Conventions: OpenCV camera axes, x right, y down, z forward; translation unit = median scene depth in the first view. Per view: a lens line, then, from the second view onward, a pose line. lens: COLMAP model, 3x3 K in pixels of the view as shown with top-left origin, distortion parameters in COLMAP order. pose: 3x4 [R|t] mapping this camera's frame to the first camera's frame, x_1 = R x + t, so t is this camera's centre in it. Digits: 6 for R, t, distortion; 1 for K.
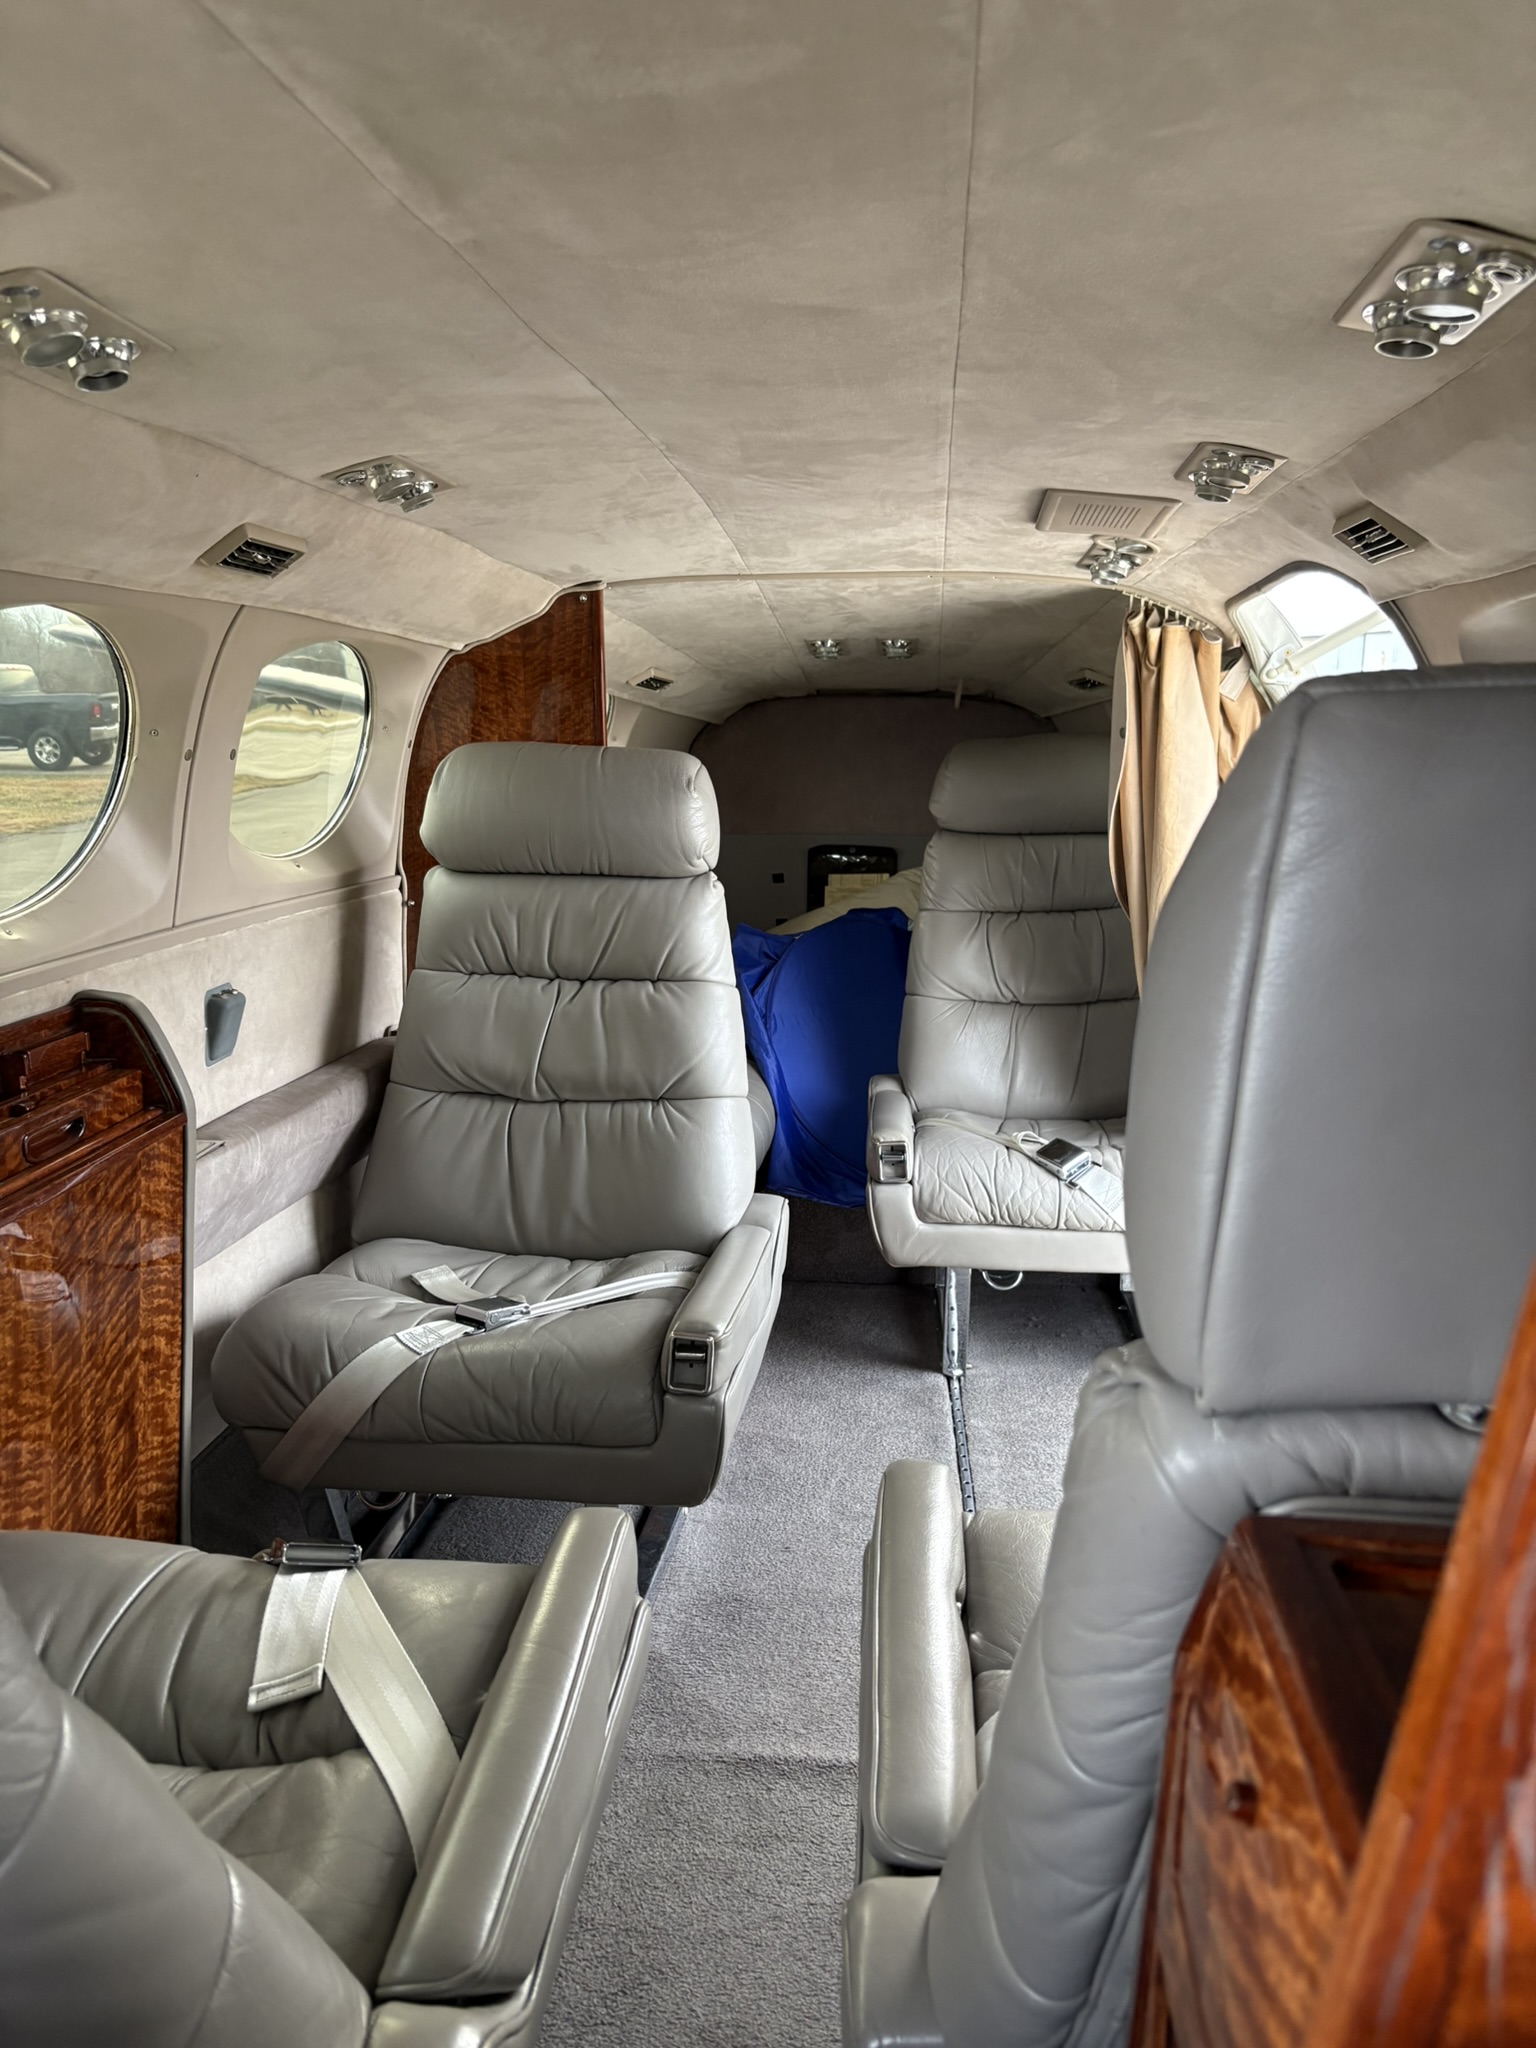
lens RADIAL K [[1564.8, 0, 775.4], [0, 1564.8, 1029.7], [0, 0, 1]] dist [0.050779, -0.057101]
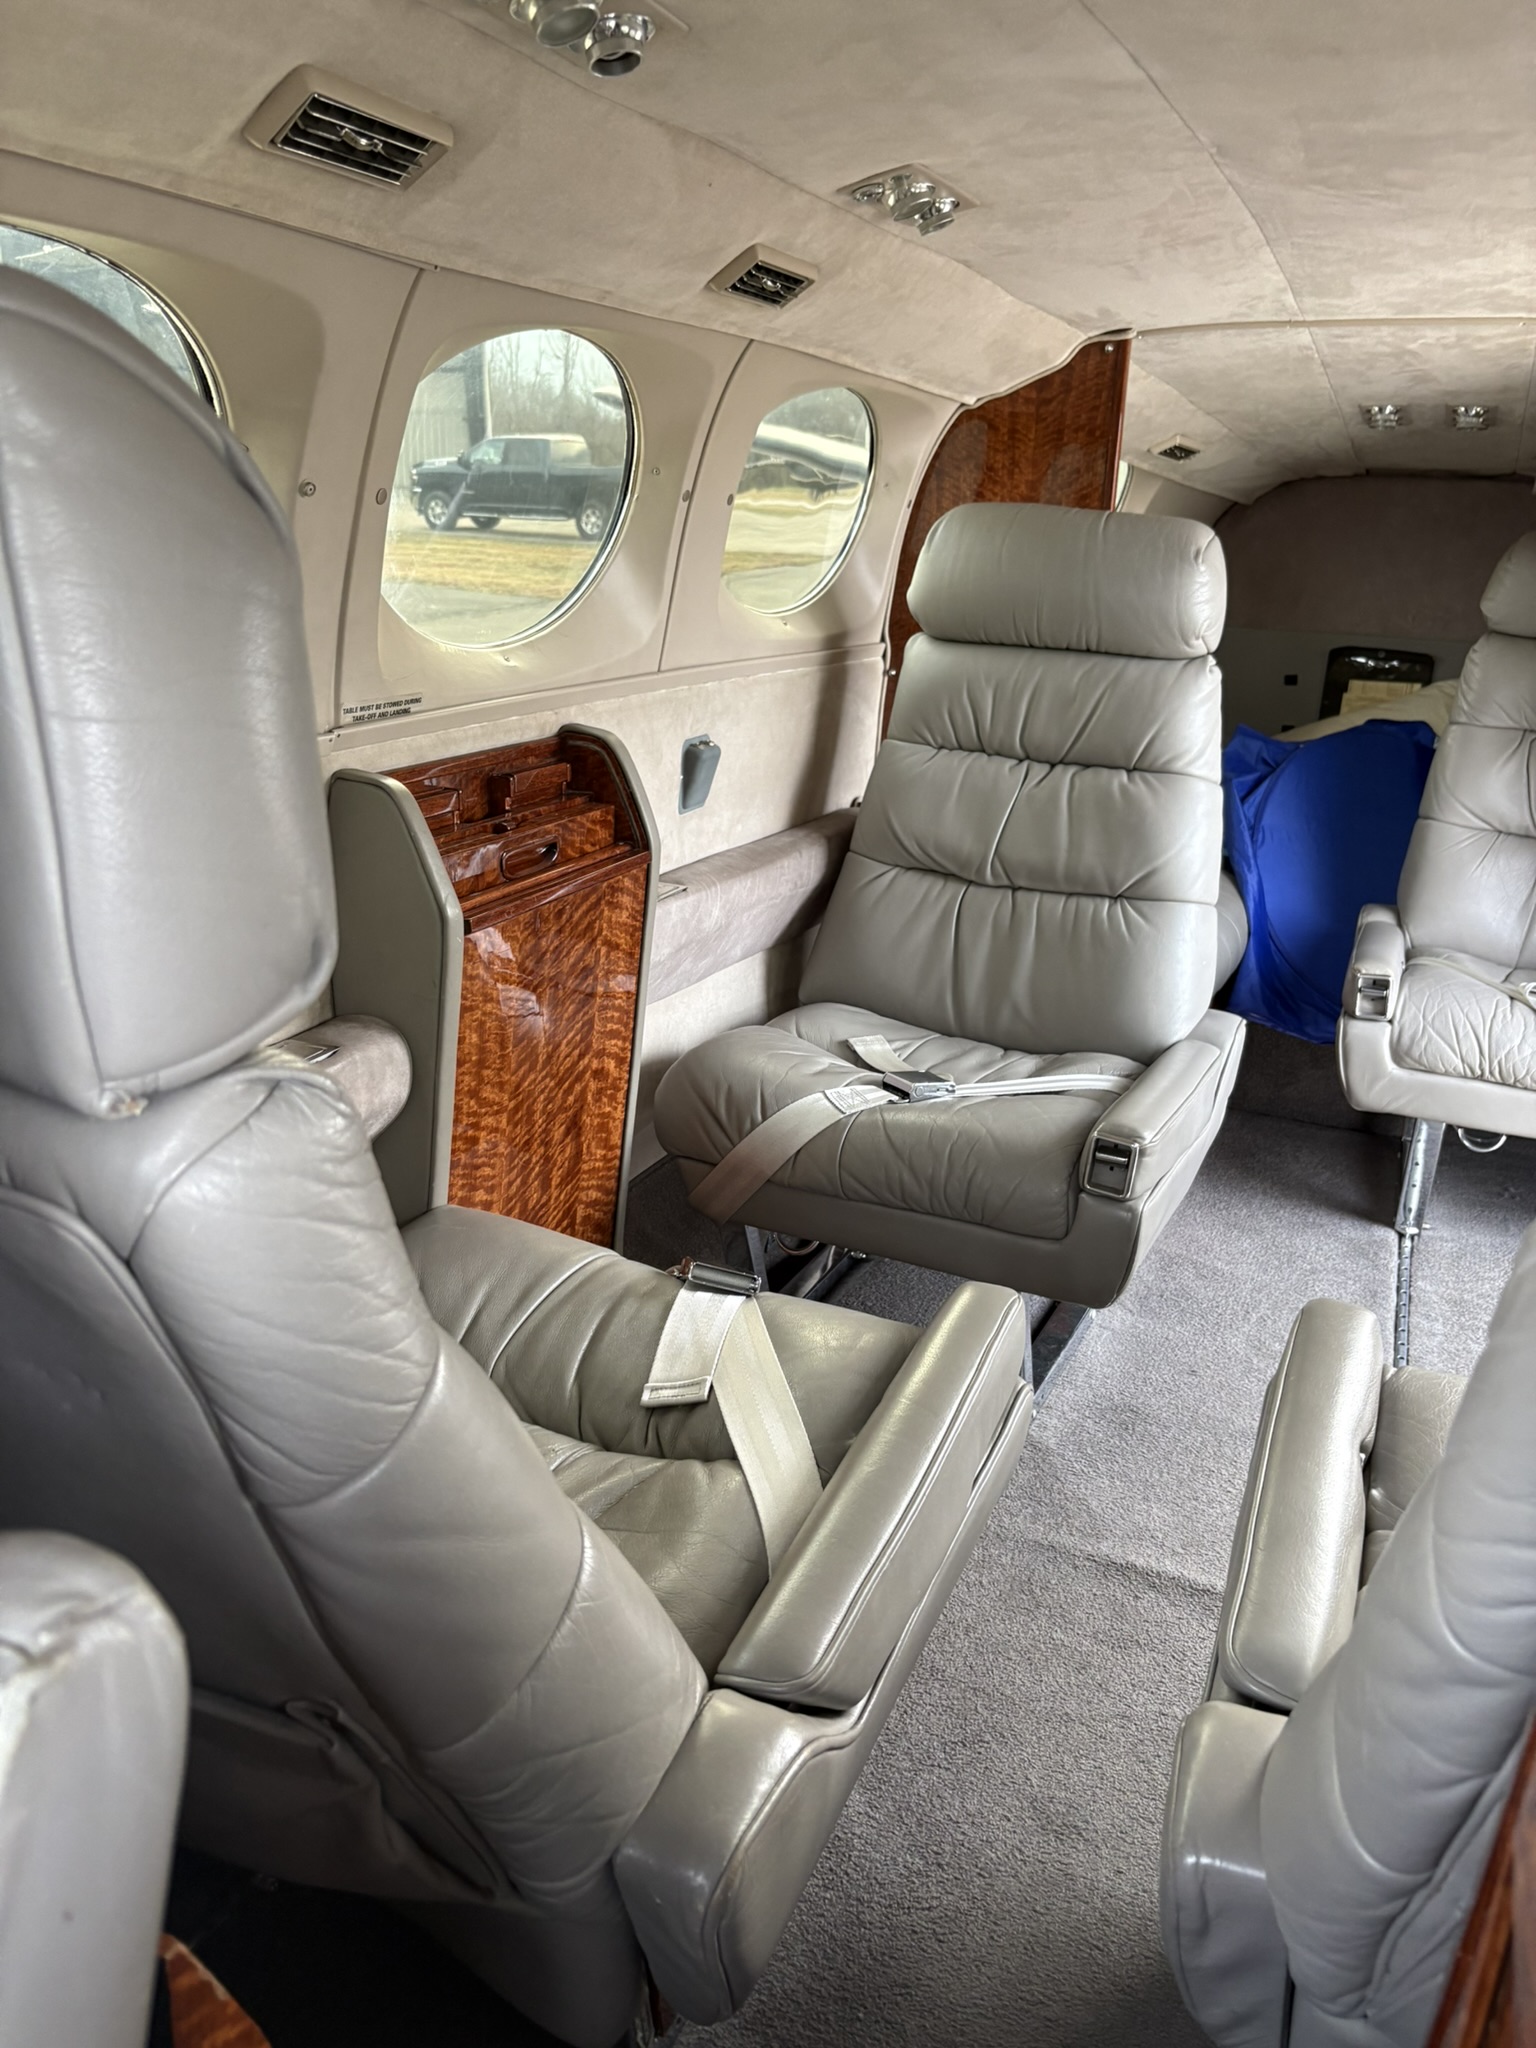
lens RADIAL K [[1564.8, 0, 776.2], [0, 1564.8, 1026.7], [0, 0, 1]] dist [0.050779, -0.057101]
pose [[0.948916, 0.134734, -0.285315, 0.011350], [-0.099370, 0.985843, 0.135056, 0.014479], [0.299472, -0.099805, 0.948871, 0.024453]]
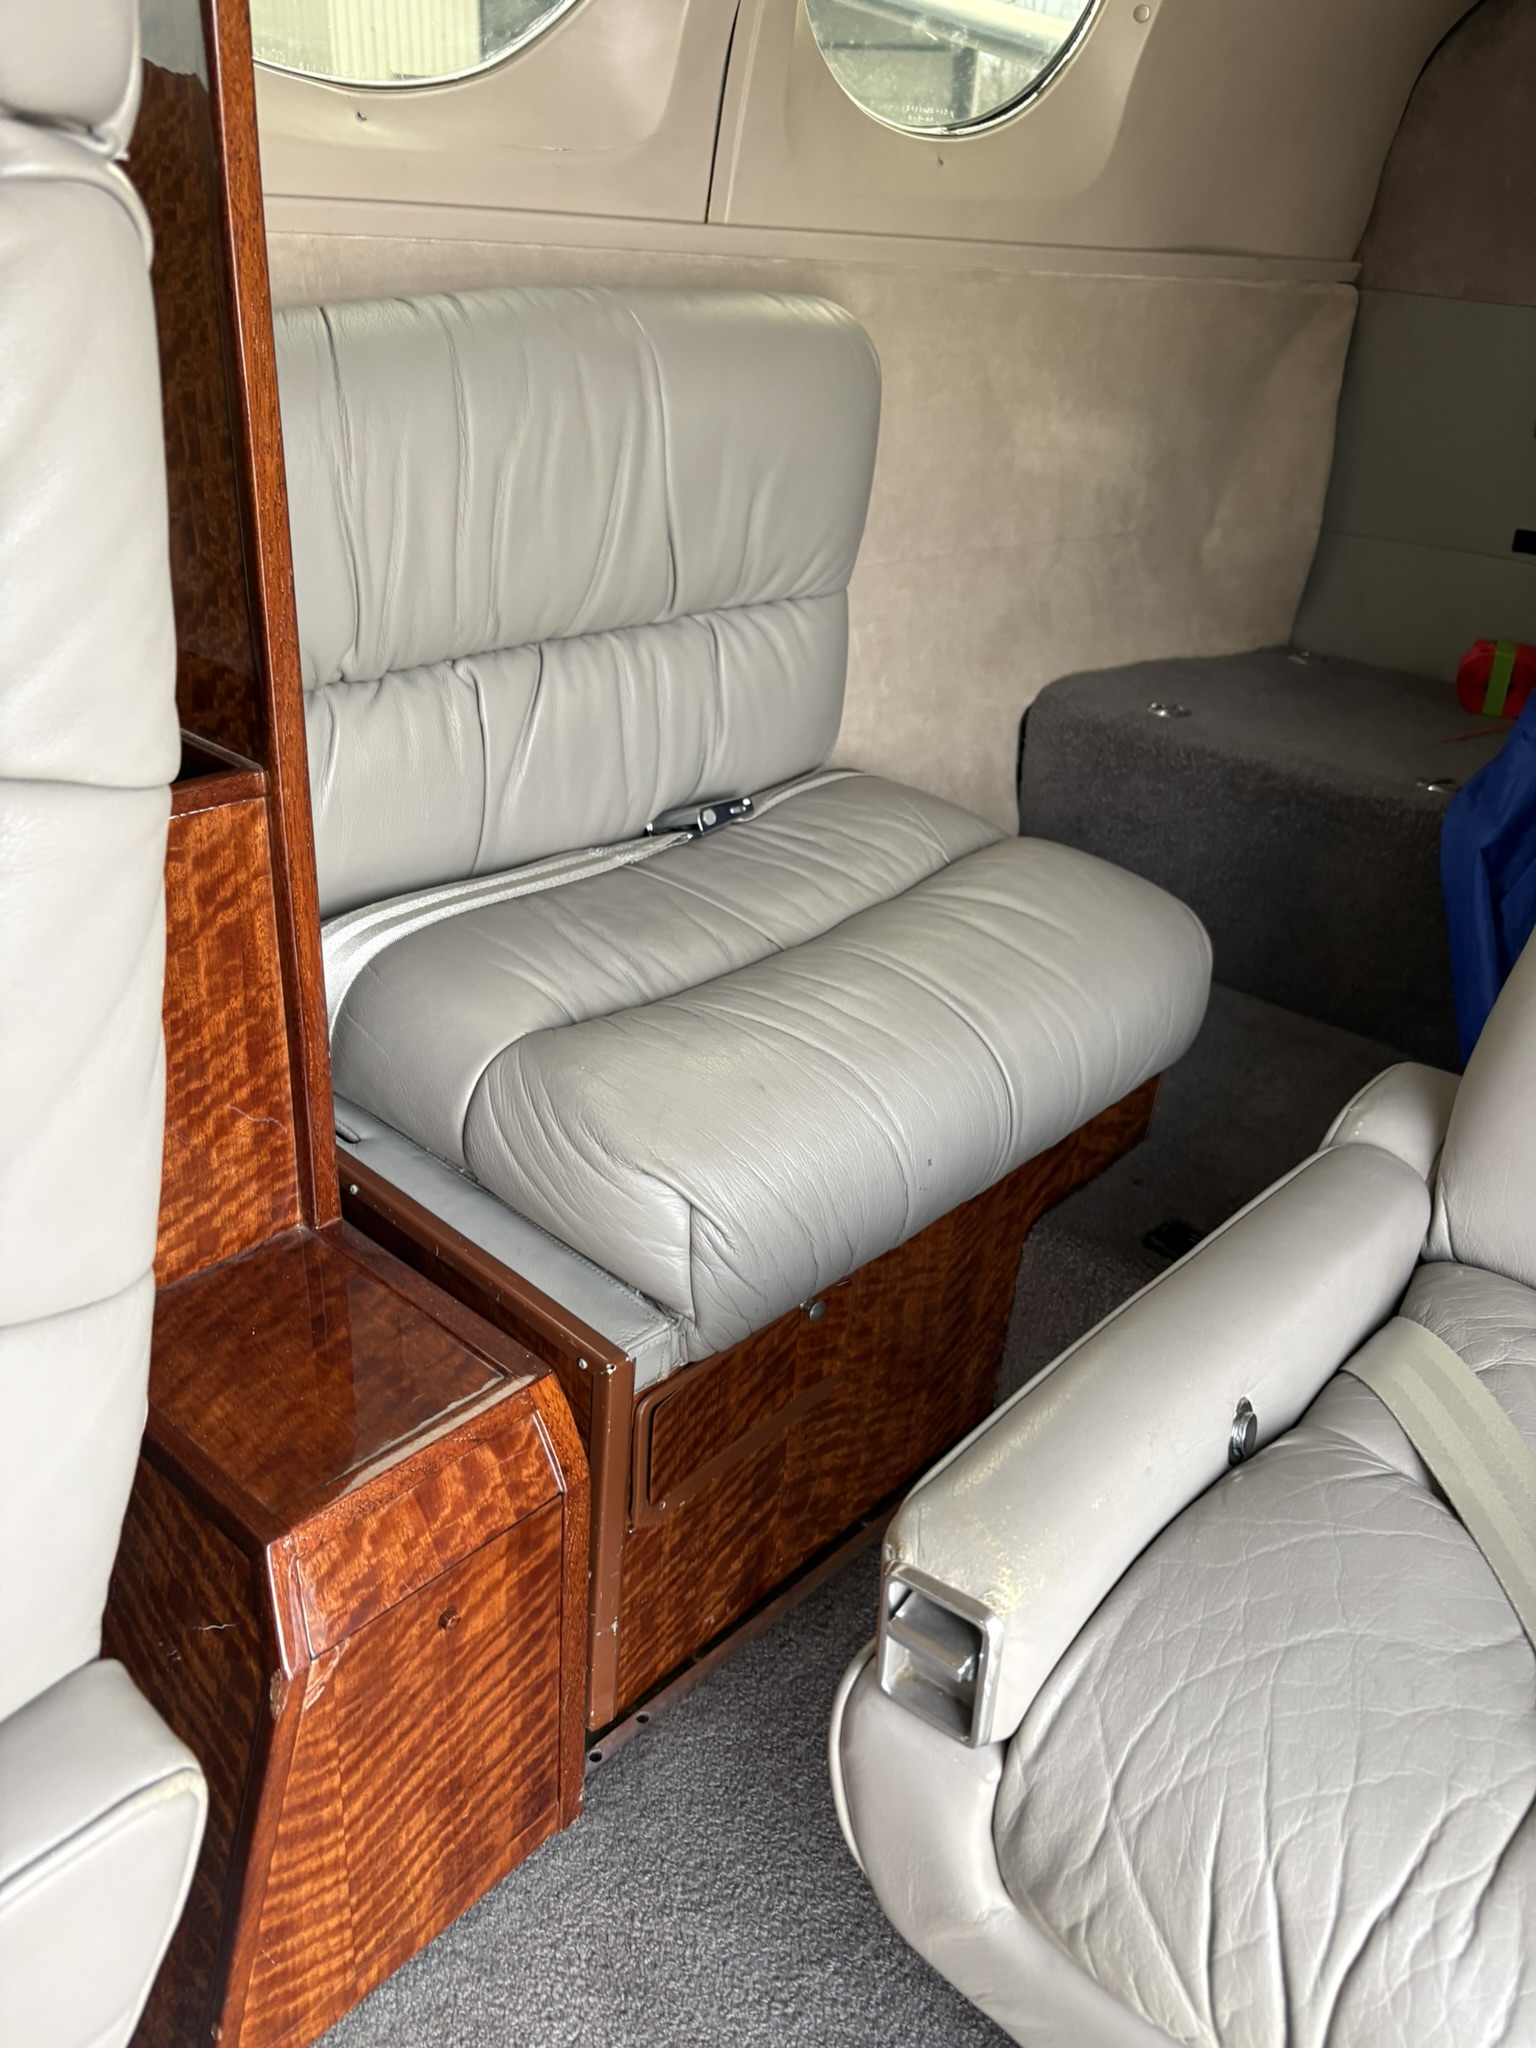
lens RADIAL K [[1564.8, 0, 771.2], [0, 1564.8, 1013.3], [0, 0, 1]] dist [0.050779, -0.057101]
pose [[0.811835, 0.317466, -0.490041, 0.158514], [-0.175842, 0.933241, 0.313276, -0.082232], [0.556780, -0.168159, 0.813461, 0.913950]]
